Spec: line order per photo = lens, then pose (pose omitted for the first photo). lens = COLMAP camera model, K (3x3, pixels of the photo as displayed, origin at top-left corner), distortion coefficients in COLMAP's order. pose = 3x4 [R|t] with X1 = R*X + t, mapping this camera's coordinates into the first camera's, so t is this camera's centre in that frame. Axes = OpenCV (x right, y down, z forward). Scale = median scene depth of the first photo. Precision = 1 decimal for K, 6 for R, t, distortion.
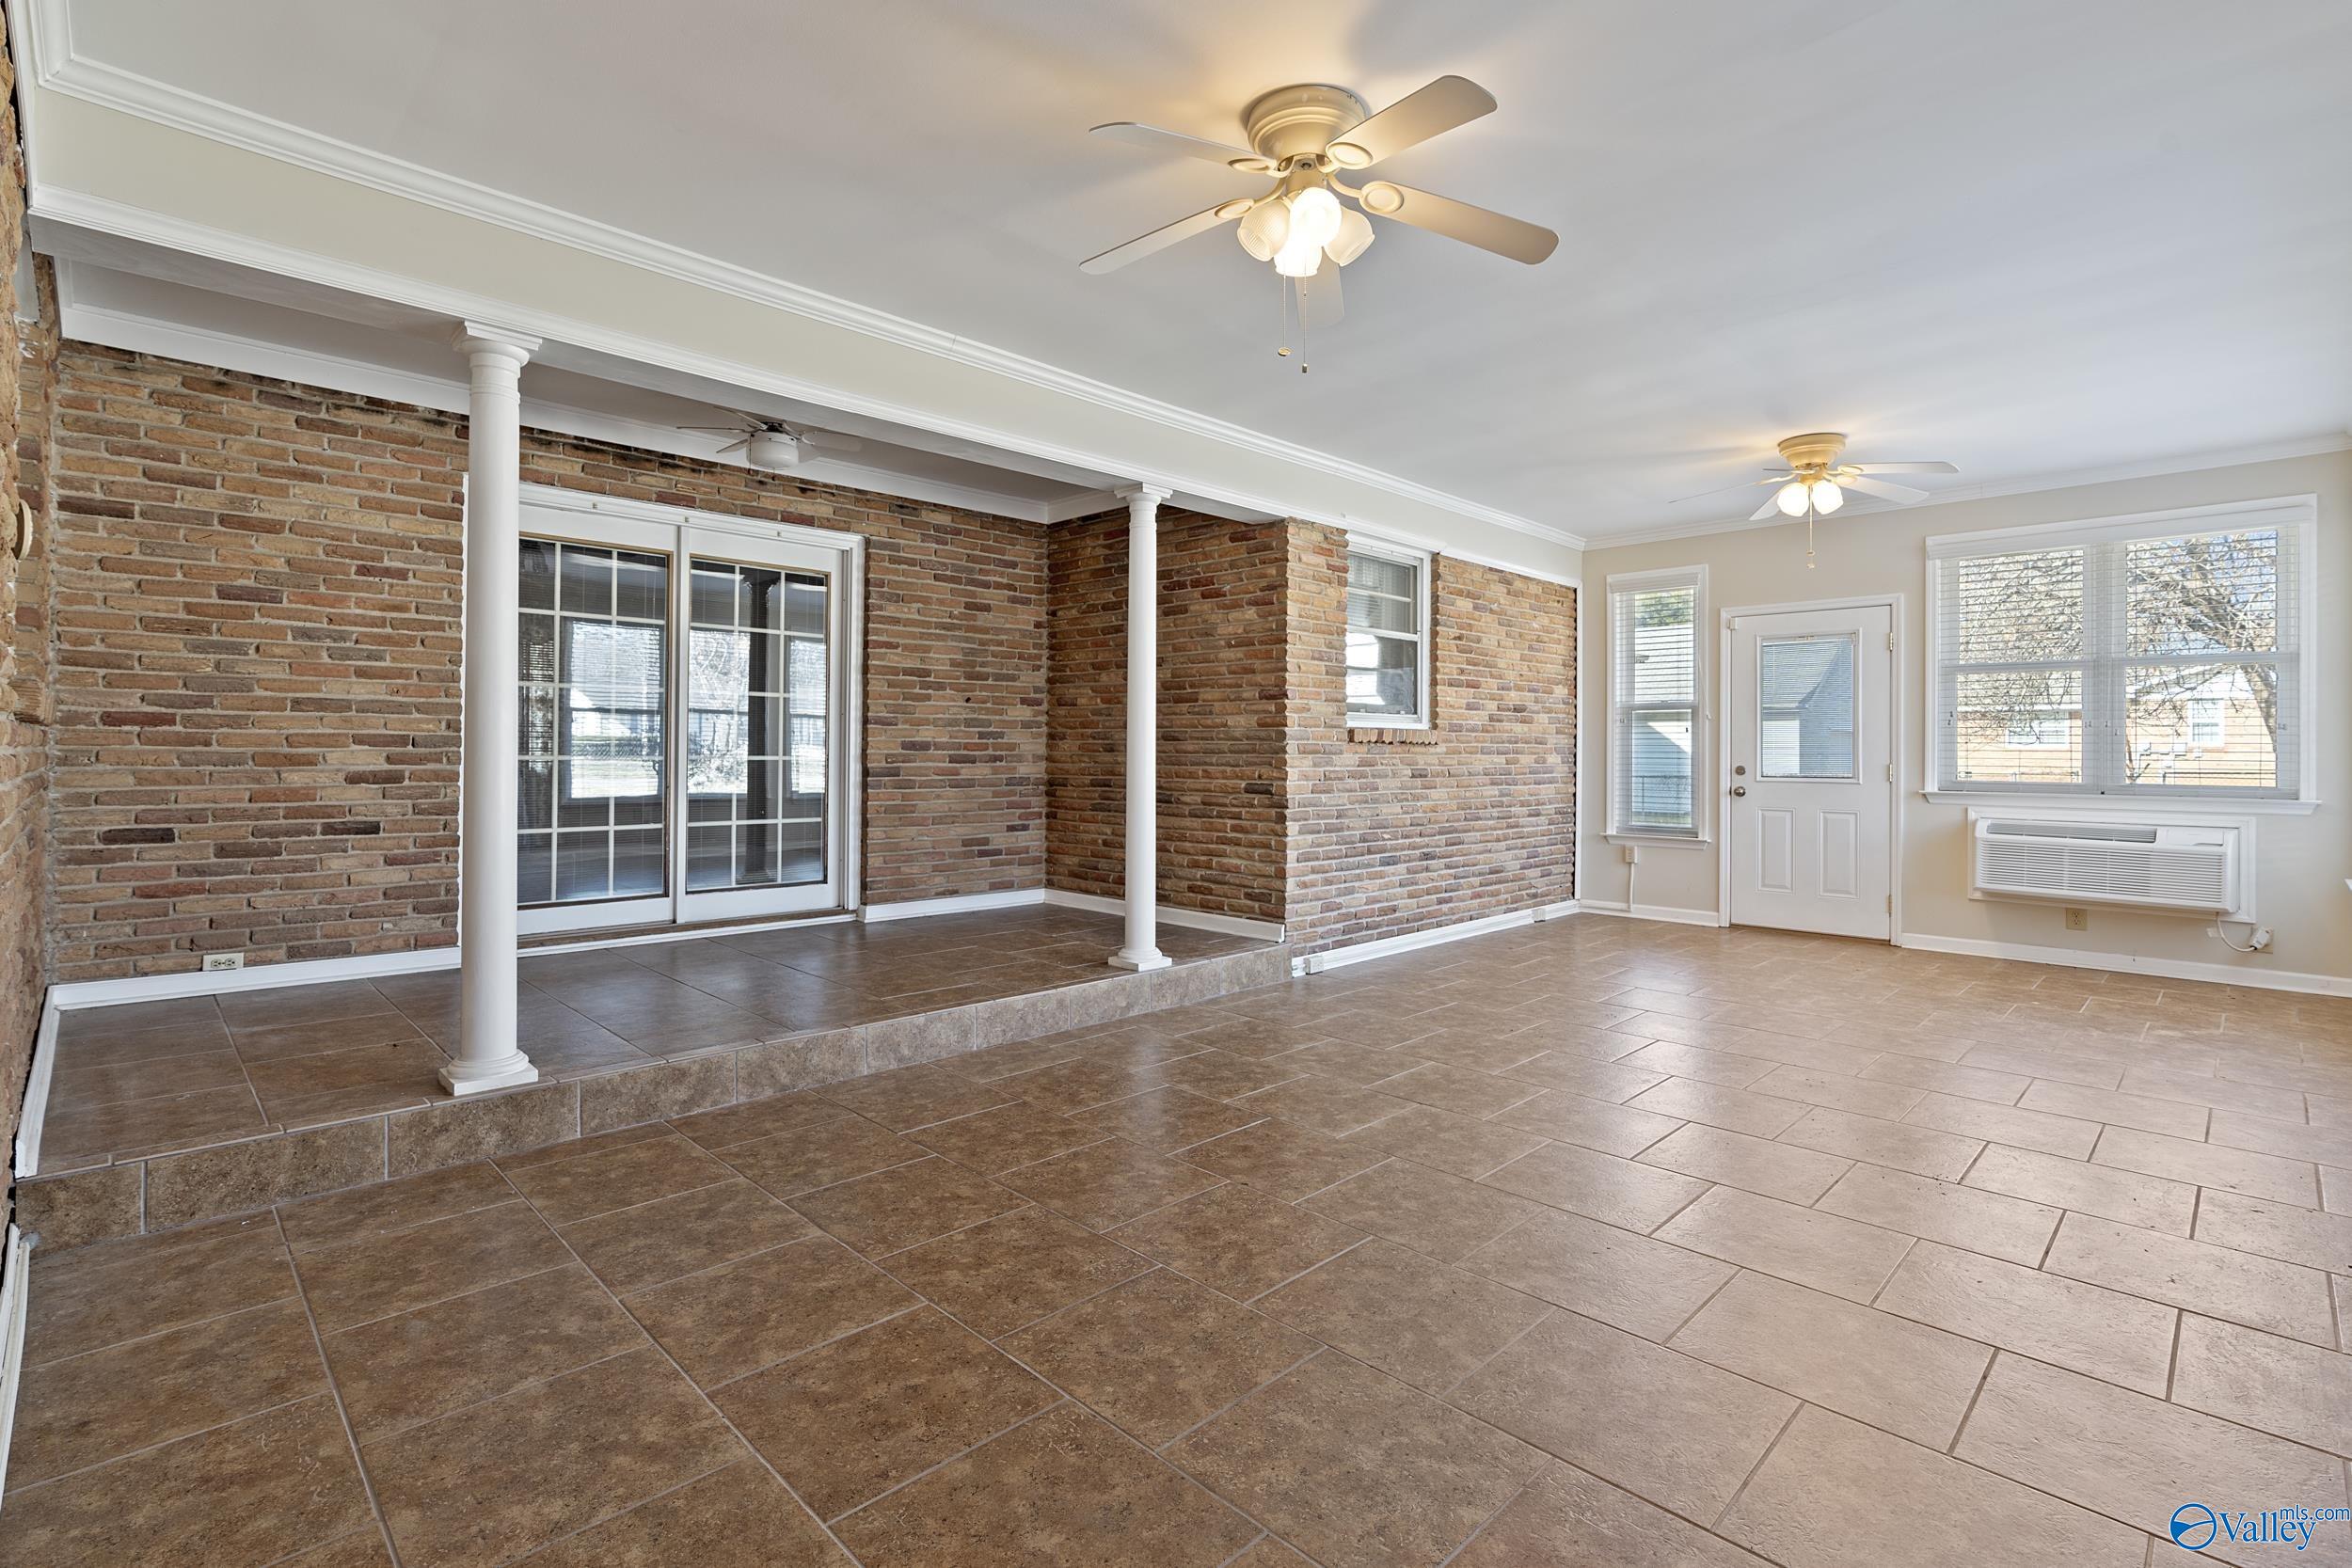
lens RADIAL K [[1070.2, 0, 1185.1], [0, 1070.2, 762.8], [0, 0, 1]] dist [-0.008508, 0.003213]
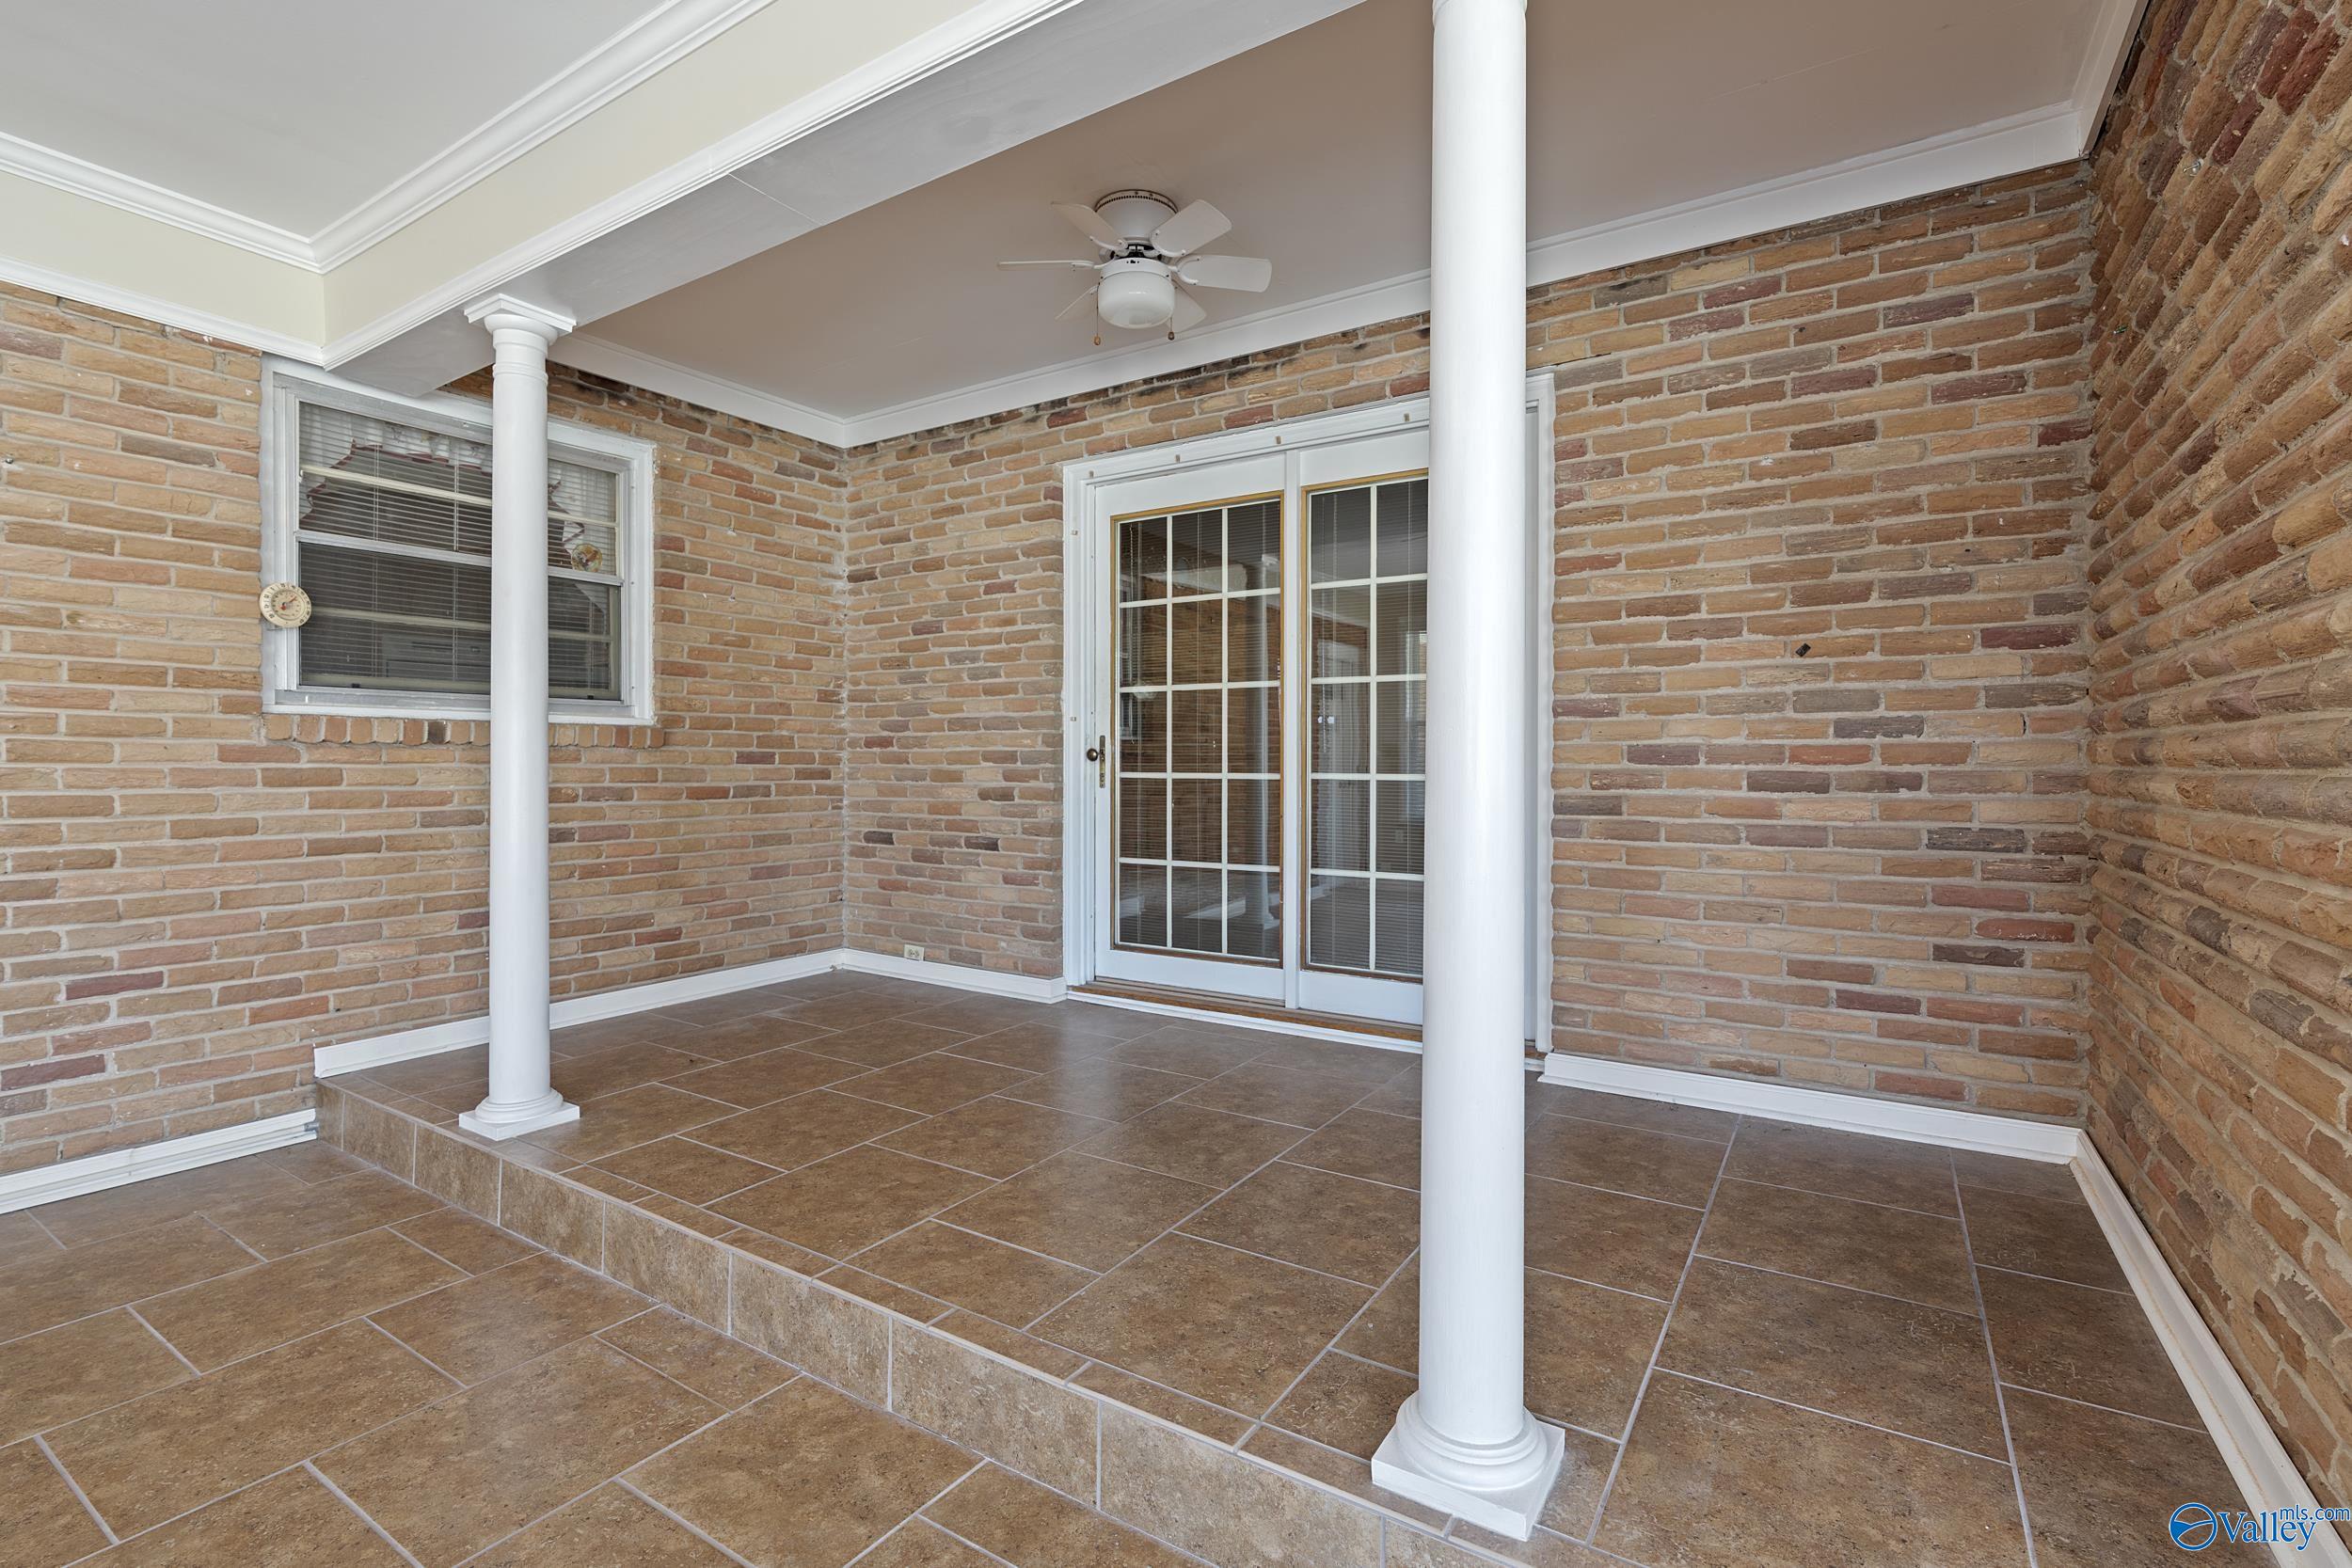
lens RADIAL K [[1070.2, 0, 1178.6], [0, 1070.2, 779.5], [0, 0, 1]] dist [-0.008508, 0.003213]
pose [[0.219204, 0.004578, -0.975668, 0.213367], [-0.010998, 0.999937, 0.002221, -0.003508], [0.975617, 0.010244, 0.219240, 0.786266]]
